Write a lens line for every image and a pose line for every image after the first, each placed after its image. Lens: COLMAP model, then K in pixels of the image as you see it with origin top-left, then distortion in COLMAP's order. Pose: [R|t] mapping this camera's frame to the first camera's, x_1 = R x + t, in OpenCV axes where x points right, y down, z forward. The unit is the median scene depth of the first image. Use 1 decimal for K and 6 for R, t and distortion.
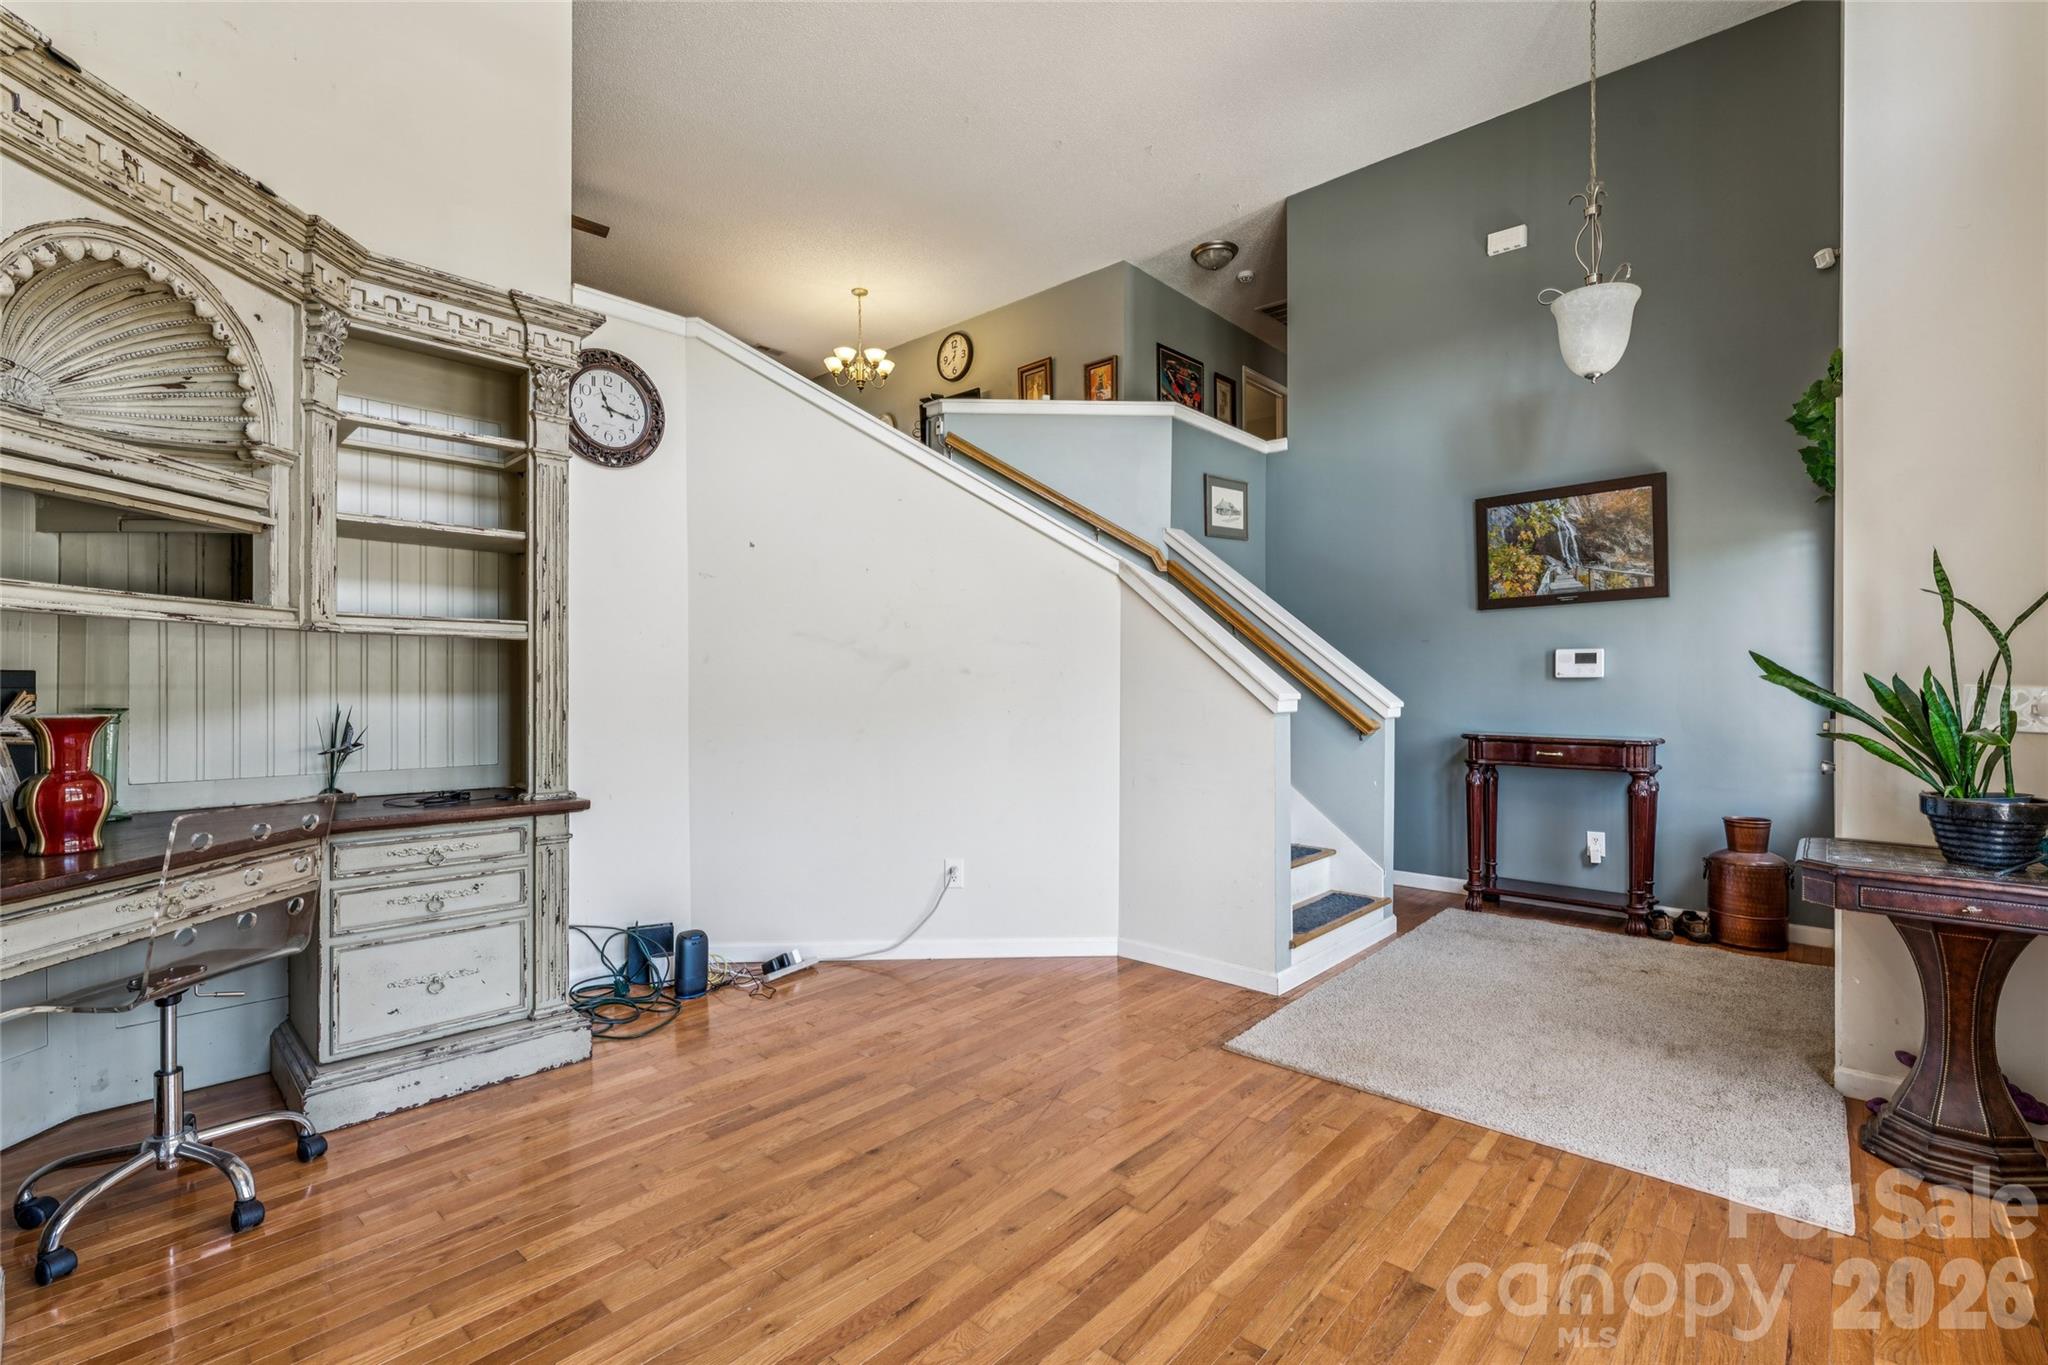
lens RADIAL K [[884.2, 0, 1045.3], [0, 884.2, 671.8], [0, 0, 1]] dist [0.021976, 0.000215]
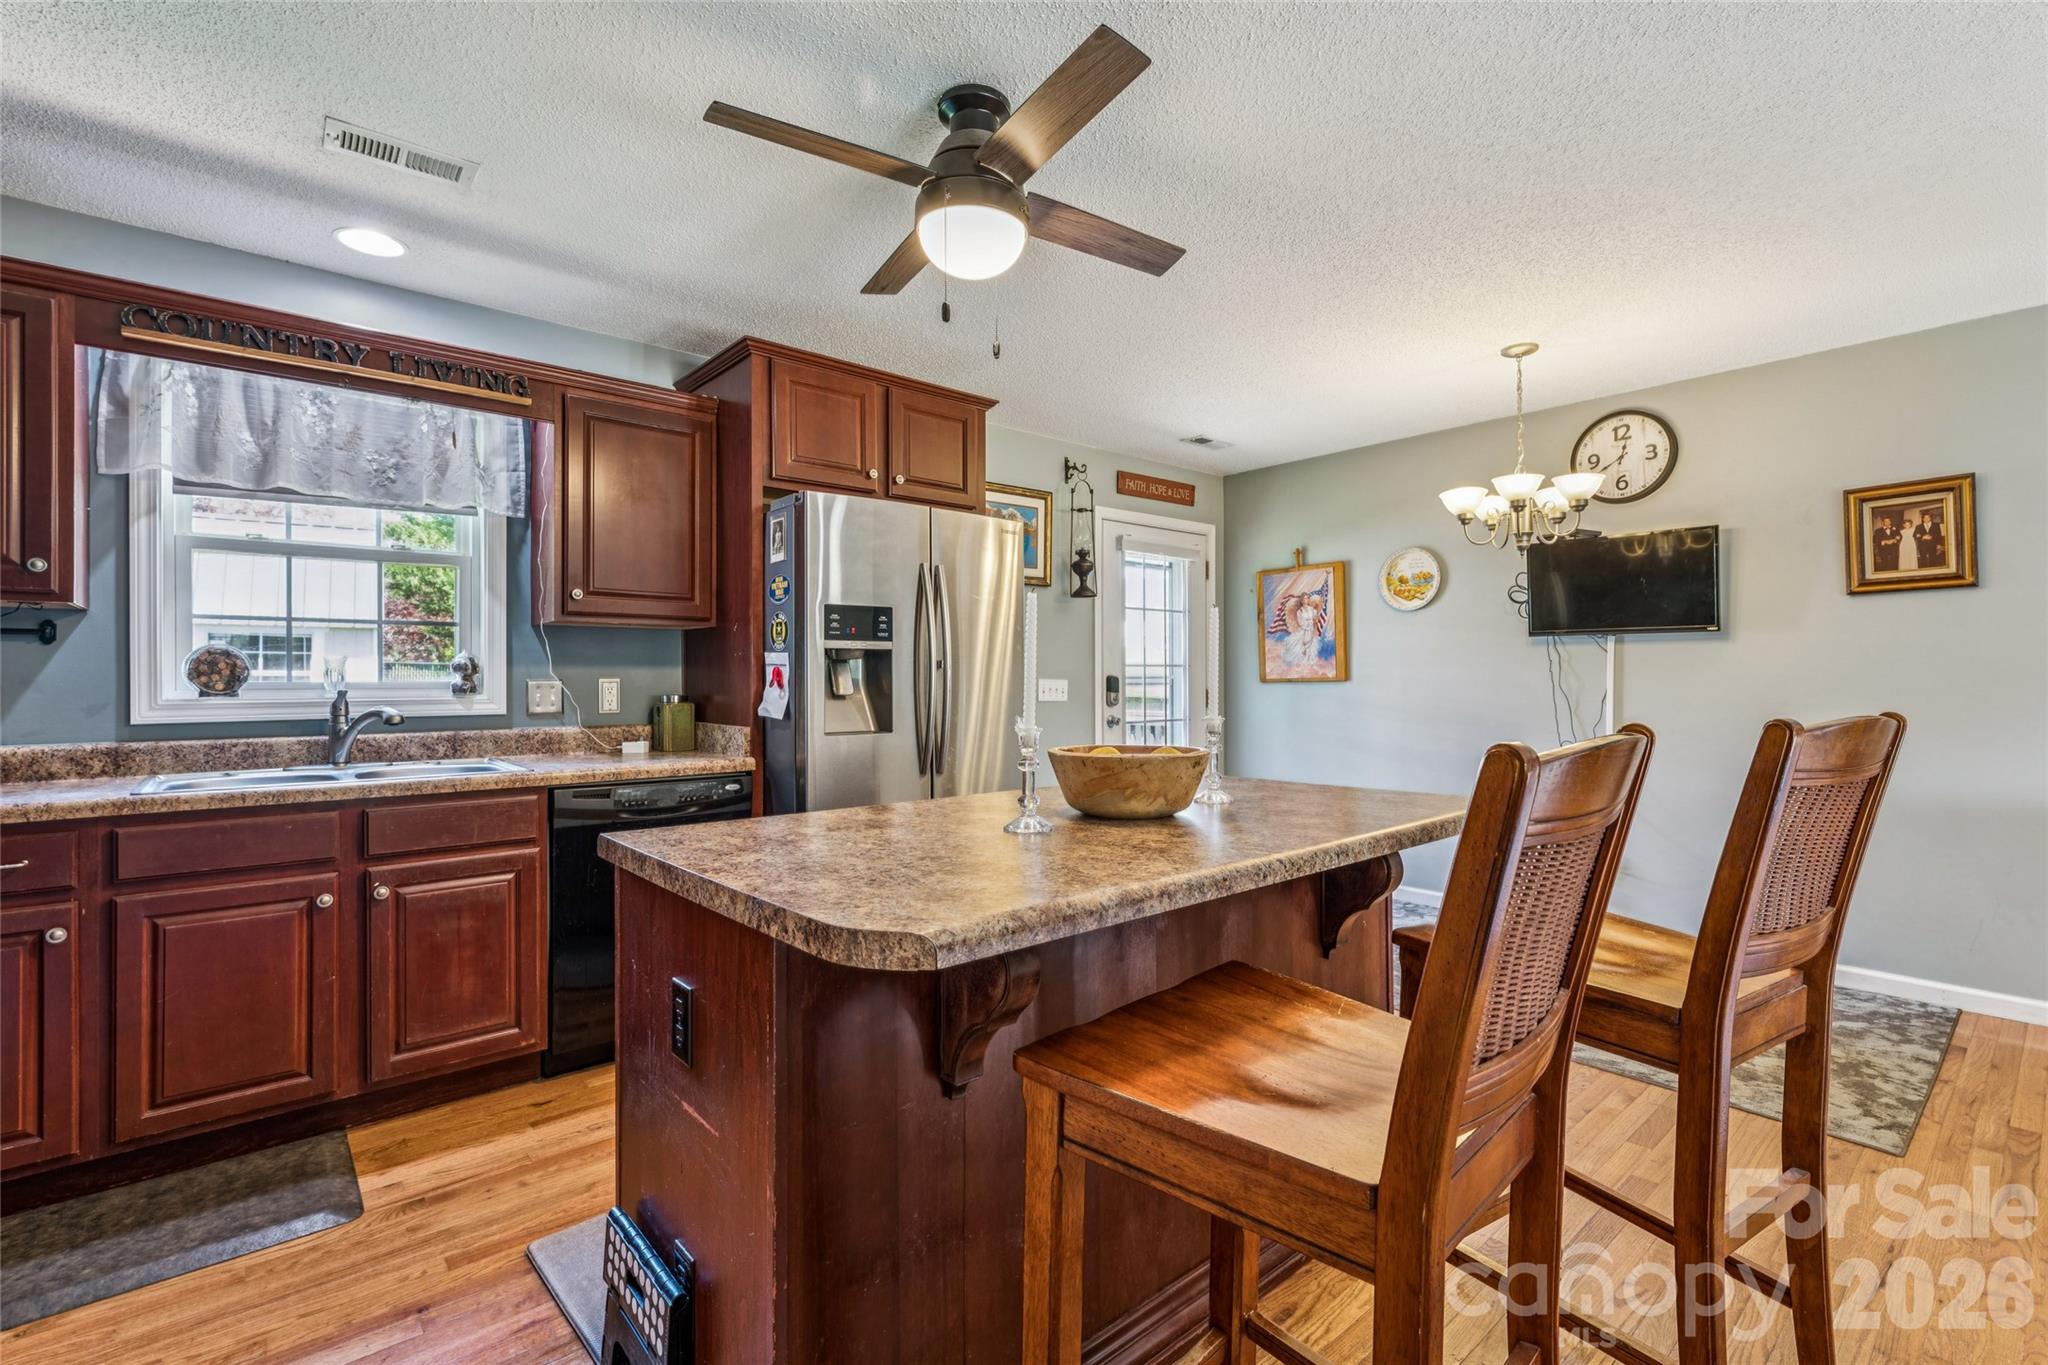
lens RADIAL K [[923.0, 0, 1036.3], [0, 923.0, 676.8], [0, 0, 1]] dist [0.002621, 0.000422]
pose [[0.992341, -0.004072, -0.123465, -0.407186], [0.003813, 0.999990, -0.002337, -0.248886], [0.123473, 0.001848, 0.992346, 0.467933]]
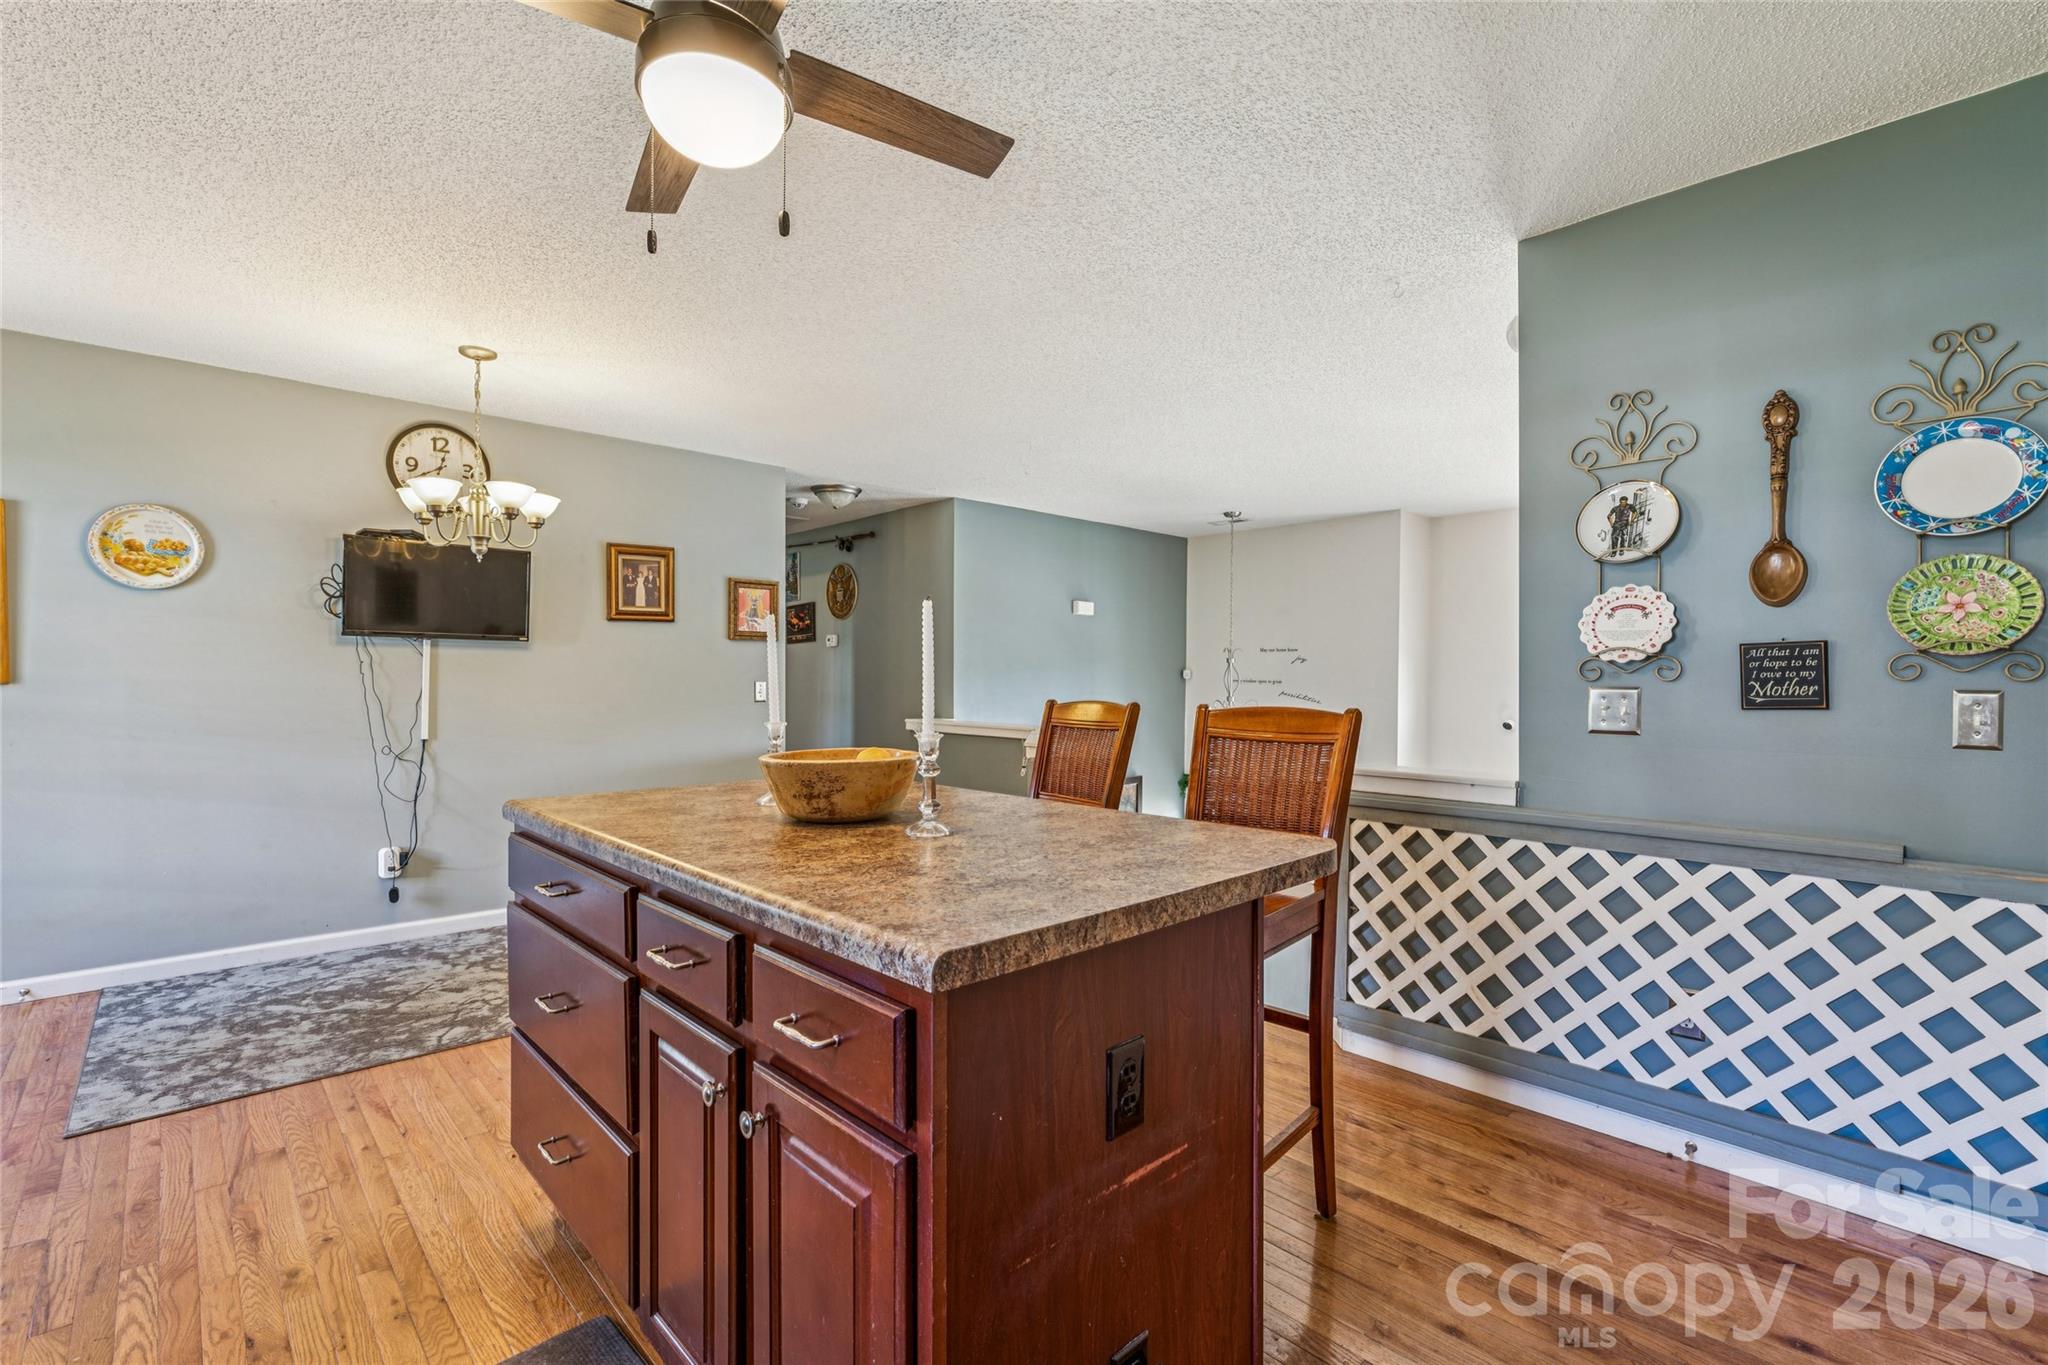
lens RADIAL K [[923.0, 0, 994.3], [0, 923.0, 680.6], [0, 0, 1]] dist [0.002621, 0.000422]
pose [[0.106974, -0.002940, 0.994257, -0.677530], [-0.004970, 0.999982, 0.003491, -0.252012], [-0.994249, -0.005315, 0.106958, 0.663898]]
